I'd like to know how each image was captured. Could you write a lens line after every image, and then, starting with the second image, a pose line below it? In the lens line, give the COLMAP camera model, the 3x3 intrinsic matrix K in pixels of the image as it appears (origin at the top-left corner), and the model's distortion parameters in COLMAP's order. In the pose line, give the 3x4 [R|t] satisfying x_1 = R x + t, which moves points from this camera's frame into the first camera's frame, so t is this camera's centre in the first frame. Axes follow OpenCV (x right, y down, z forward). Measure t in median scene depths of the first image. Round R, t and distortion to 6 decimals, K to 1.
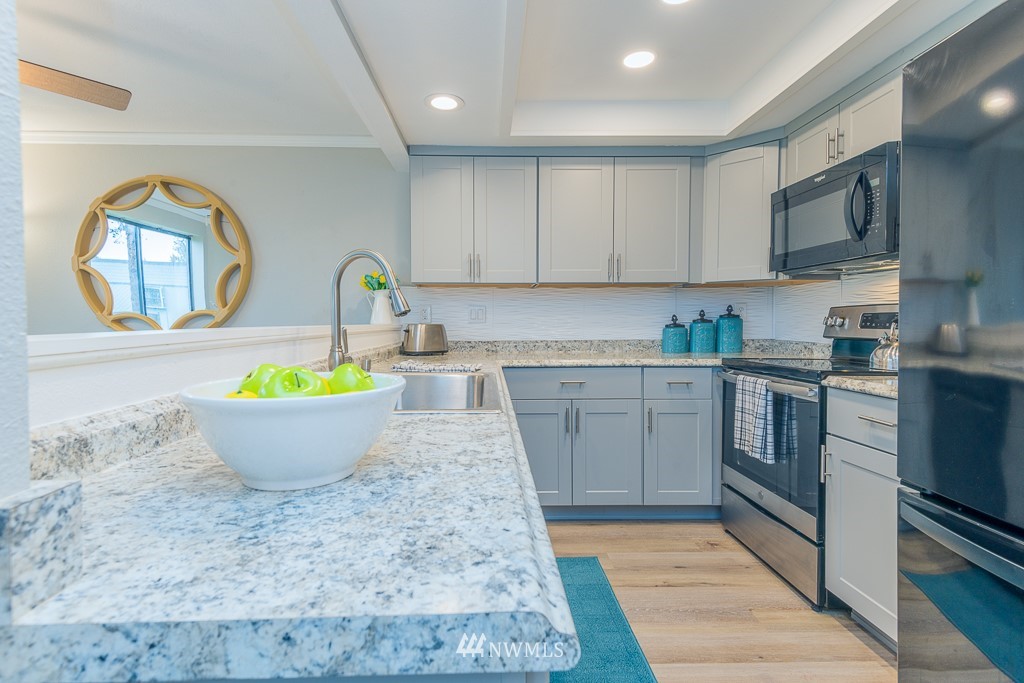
lens RADIAL K [[494.4, 0, 500.0], [0, 494.4, 329.2], [0, 0, 1]] dist [0.036543, -0.000120]
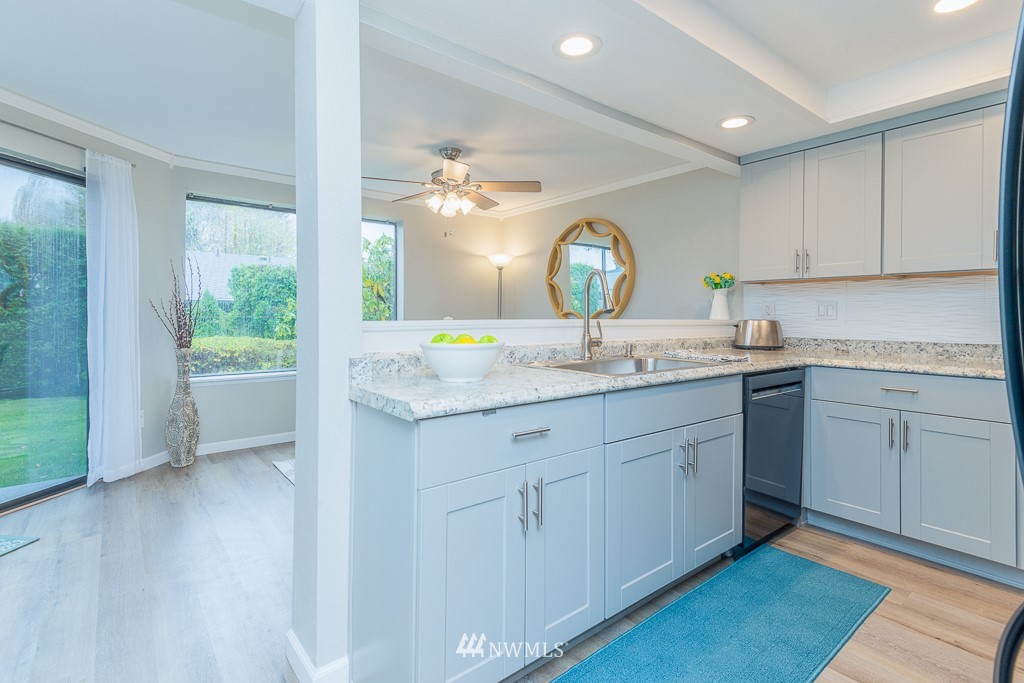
lens RADIAL K [[489.4, 0, 511.7], [0, 489.4, 316.9], [0, 0, 1]] dist [0.035960, -0.014378]
pose [[0.604860, 0.008564, -0.796286, 0.380412], [-0.021251, 0.999760, -0.005390, -0.000181], [0.796048, 0.020182, 0.604896, -0.051878]]
